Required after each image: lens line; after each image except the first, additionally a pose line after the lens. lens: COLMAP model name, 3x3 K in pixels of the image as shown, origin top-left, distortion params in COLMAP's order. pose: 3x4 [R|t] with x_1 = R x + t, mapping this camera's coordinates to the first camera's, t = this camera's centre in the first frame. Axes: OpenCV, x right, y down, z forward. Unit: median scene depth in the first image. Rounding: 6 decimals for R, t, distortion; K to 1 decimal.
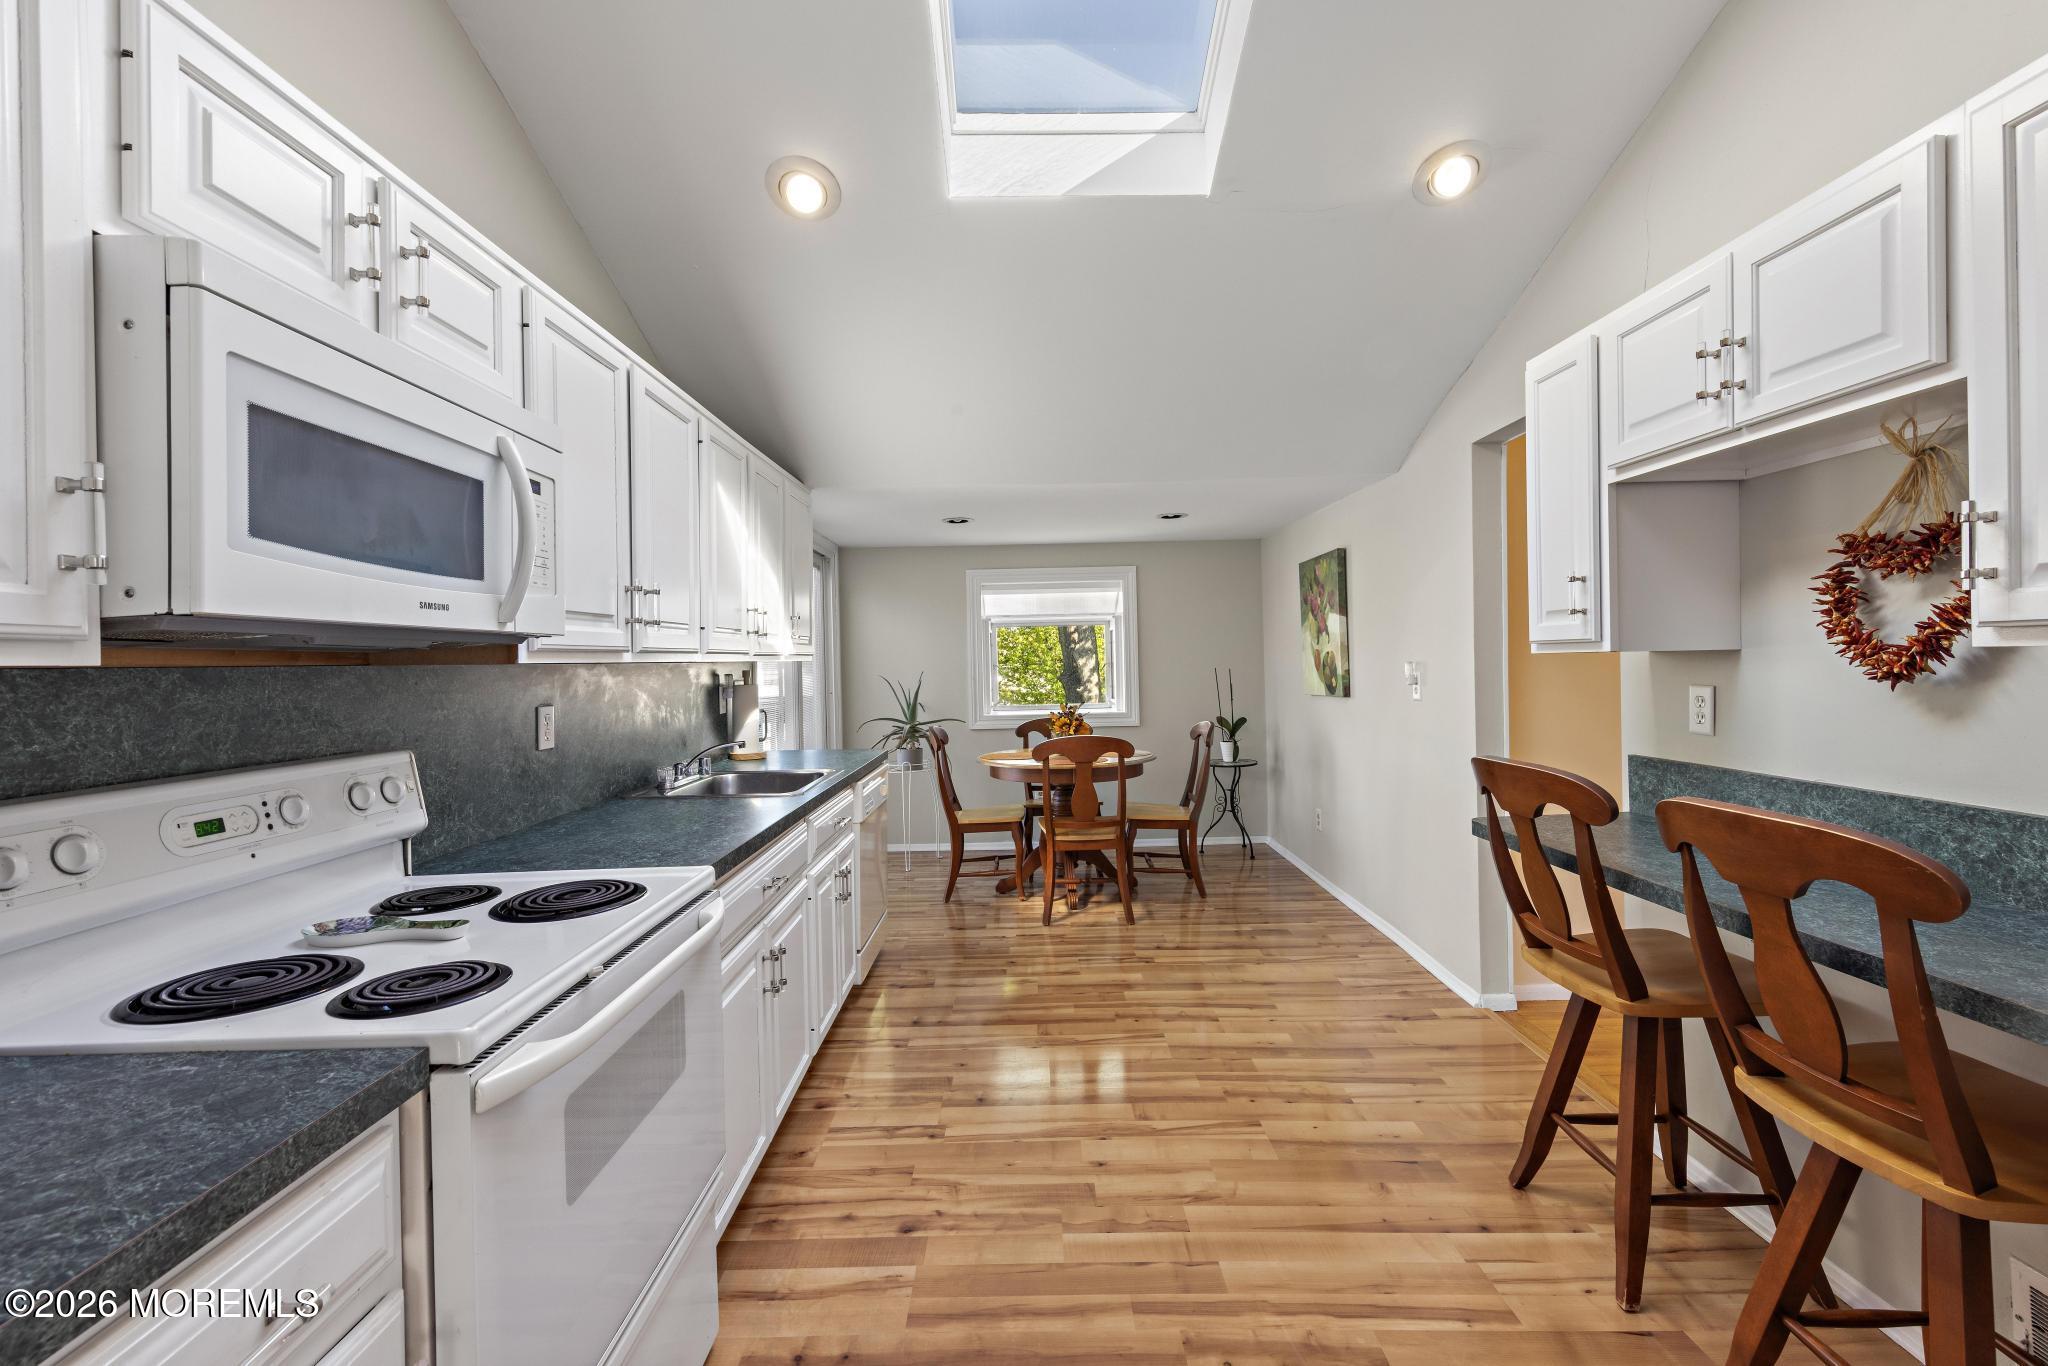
lens RADIAL K [[859.7, 0, 1032.1], [0, 859.7, 667.2], [0, 0, 1]] dist [0.004463, 0.000250]
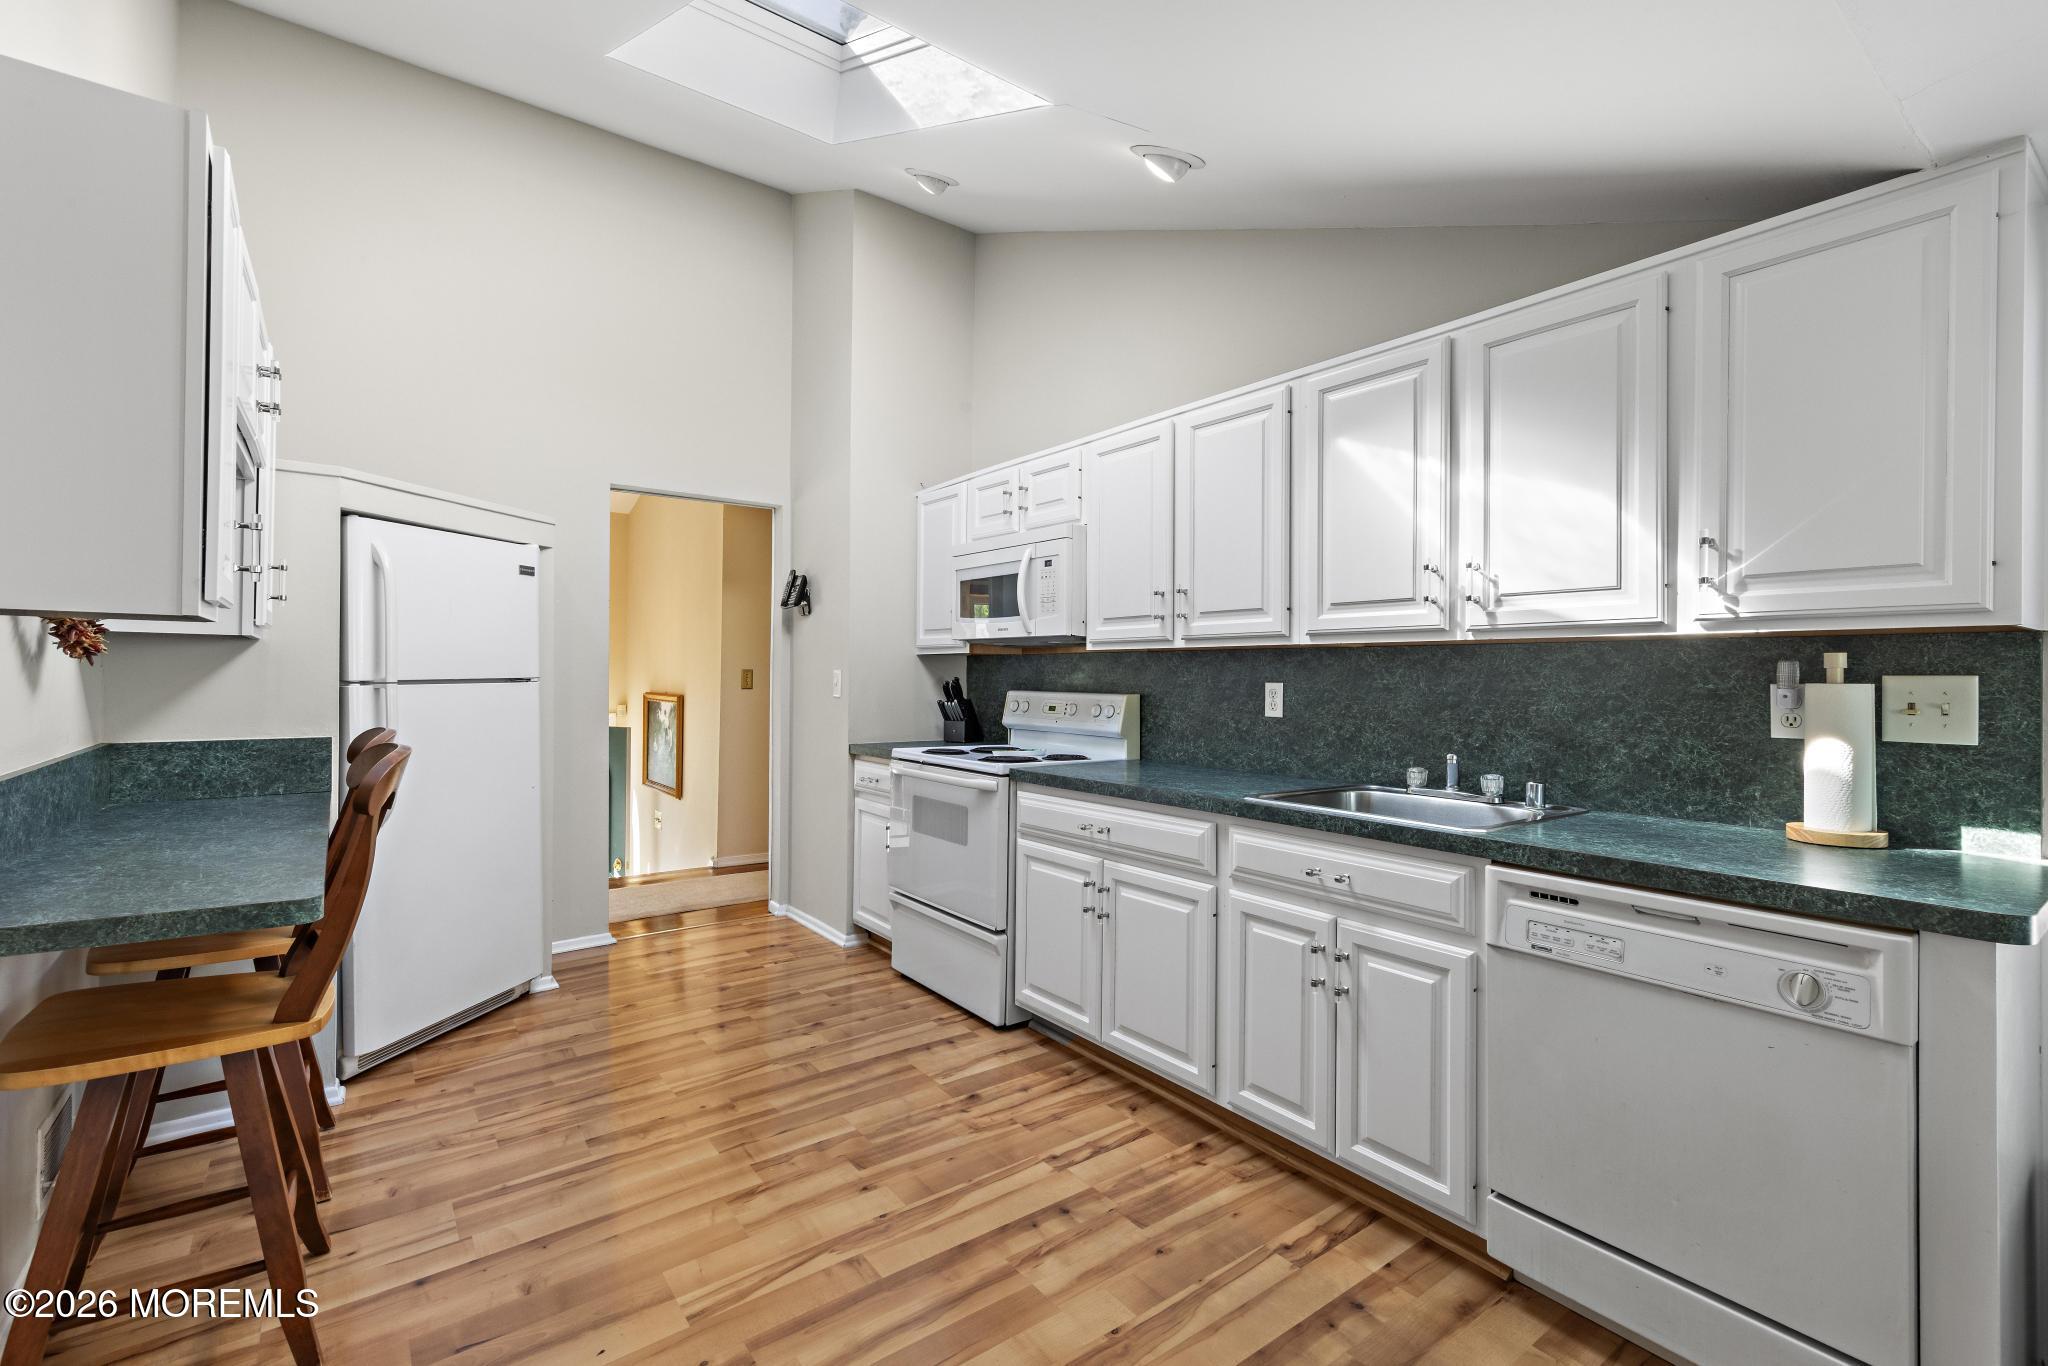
lens RADIAL K [[899.2, 0, 1031.0], [0, 899.2, 674.0], [0, 0, 1]] dist [0.001278, 0.000195]
pose [[-0.797391, 0.007087, -0.603422, 0.522877], [0.000378, 0.999937, 0.011244, 0.019703], [0.603463, 0.008737, -0.797343, 1.901878]]
